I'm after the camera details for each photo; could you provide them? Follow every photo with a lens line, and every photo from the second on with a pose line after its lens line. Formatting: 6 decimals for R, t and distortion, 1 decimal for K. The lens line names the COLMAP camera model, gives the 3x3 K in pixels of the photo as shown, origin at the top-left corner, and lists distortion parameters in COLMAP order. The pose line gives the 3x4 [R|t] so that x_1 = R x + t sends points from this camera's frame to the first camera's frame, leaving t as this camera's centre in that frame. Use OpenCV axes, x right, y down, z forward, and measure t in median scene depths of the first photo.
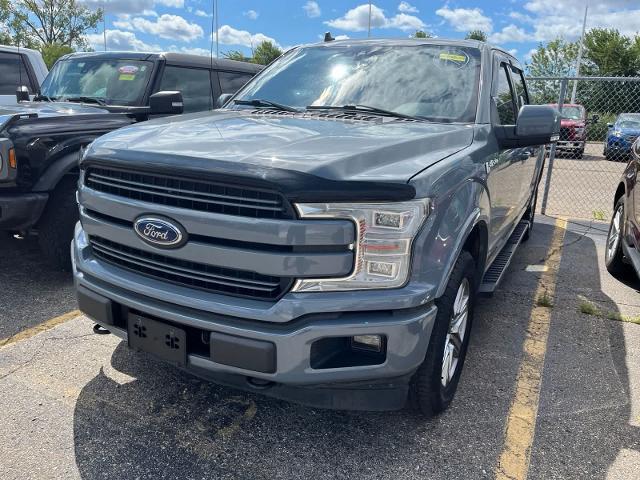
lens RADIAL K [[463.0, 0, 325.1], [0, 463.0, 241.3], [0, 0, 1]] dist [0.076371, -0.094677]
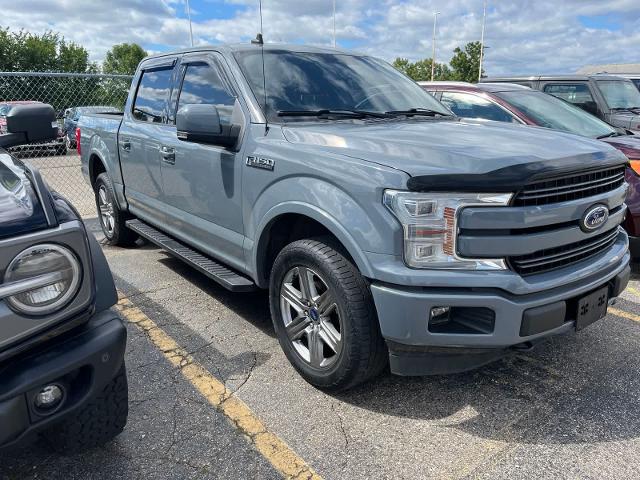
lens RADIAL K [[465.9, 0, 308.7], [0, 465.9, 239.0], [0, 0, 1]] dist [0.062596, -0.078997]
pose [[0.438478, -0.277017, 0.854985, -0.889916], [0.272262, 0.947553, 0.167380, -0.192340], [-0.856511, 0.159388, 0.490902, 0.531599]]
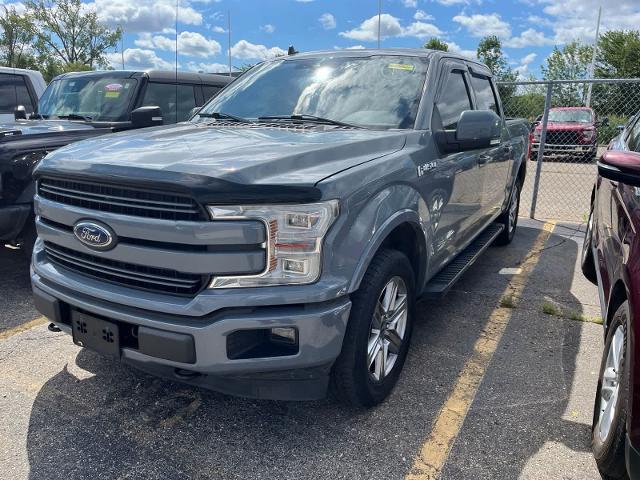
lens RADIAL K [[463.7, 0, 318.7], [0, 463.7, 243.6], [0, 0, 1]] dist [0.066828, -0.081516]
pose [[0.998695, -0.014091, -0.049084, 0.114552], [0.013292, 0.999774, -0.016564, 0.012794], [0.049306, 0.015890, 0.998657, -0.035384]]
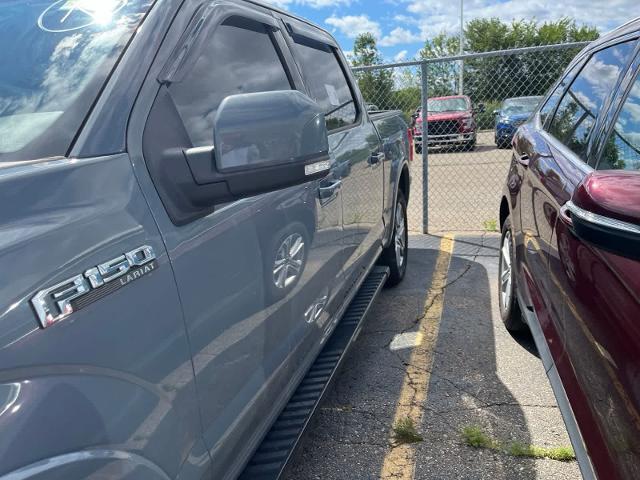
lens RADIAL K [[468.0, 0, 311.8], [0, 468.0, 247.3], [0, 0, 1]] dist [0.061800, -0.082771]
pose [[0.980401, -0.146794, 0.131397, 0.321399], [0.148940, 0.988824, -0.006602, -0.111996], [-0.128960, 0.026043, 0.991308, 0.449840]]
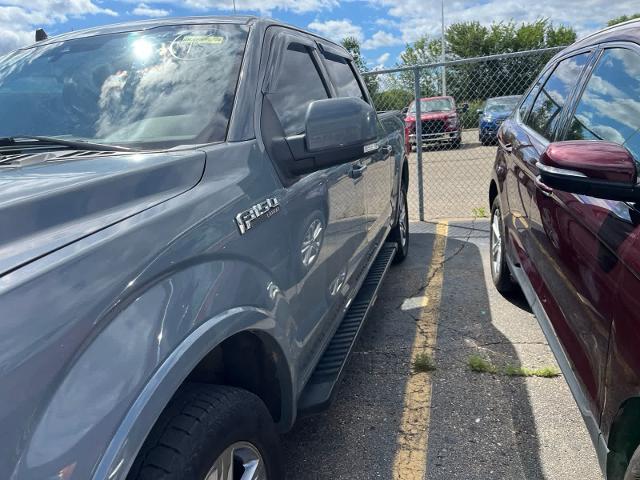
lens RADIAL K [[465.9, 0, 308.7], [0, 465.9, 239.0], [0, 0, 1]] dist [0.062596, -0.078997]
pose [[0.973917, -0.168825, 0.151603, 0.225987], [0.174536, 0.984331, -0.025092, -0.075303], [-0.144991, 0.050898, 0.988123, 0.310081]]
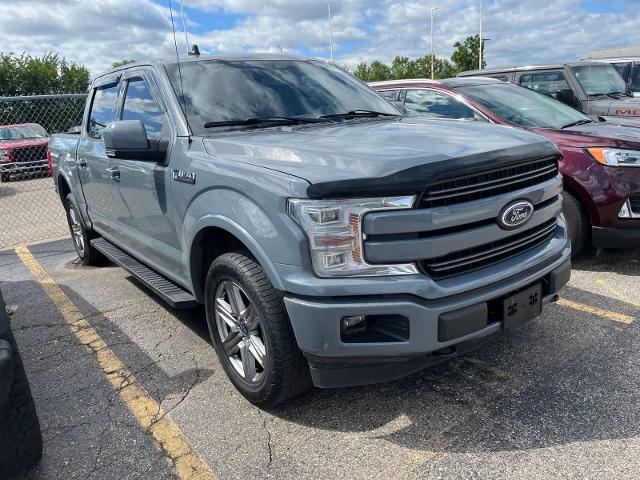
lens RADIAL K [[464.9, 0, 309.0], [0, 464.9, 243.2], [0, 0, 1]] dist [0.062245, -0.076031]
pose [[0.441783, -0.302769, 0.844487, -0.816265], [0.330395, 0.930077, 0.160614, -0.160733], [-0.834067, 0.208058, 0.510925, 0.431942]]
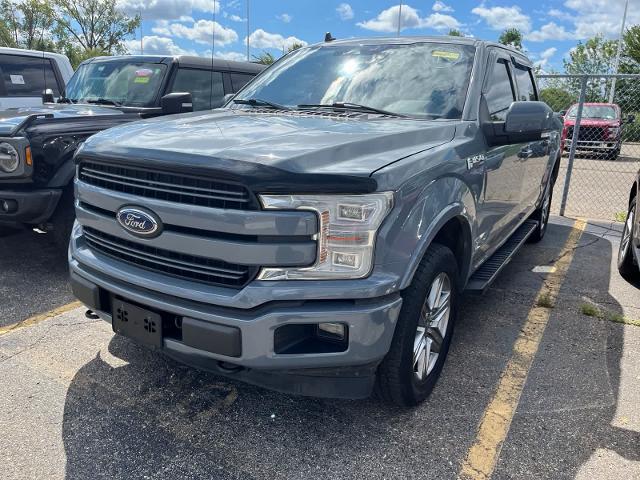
lens RADIAL K [[464.7, 0, 320.0], [0, 464.7, 240.0], [0, 0, 1]] dist [0.065771, -0.082466]
pose [[0.997317, 0.013078, -0.072025, 0.069156], [-0.013544, 0.999890, -0.005992, 0.011368], [0.071939, 0.006952, 0.997385, -0.017597]]
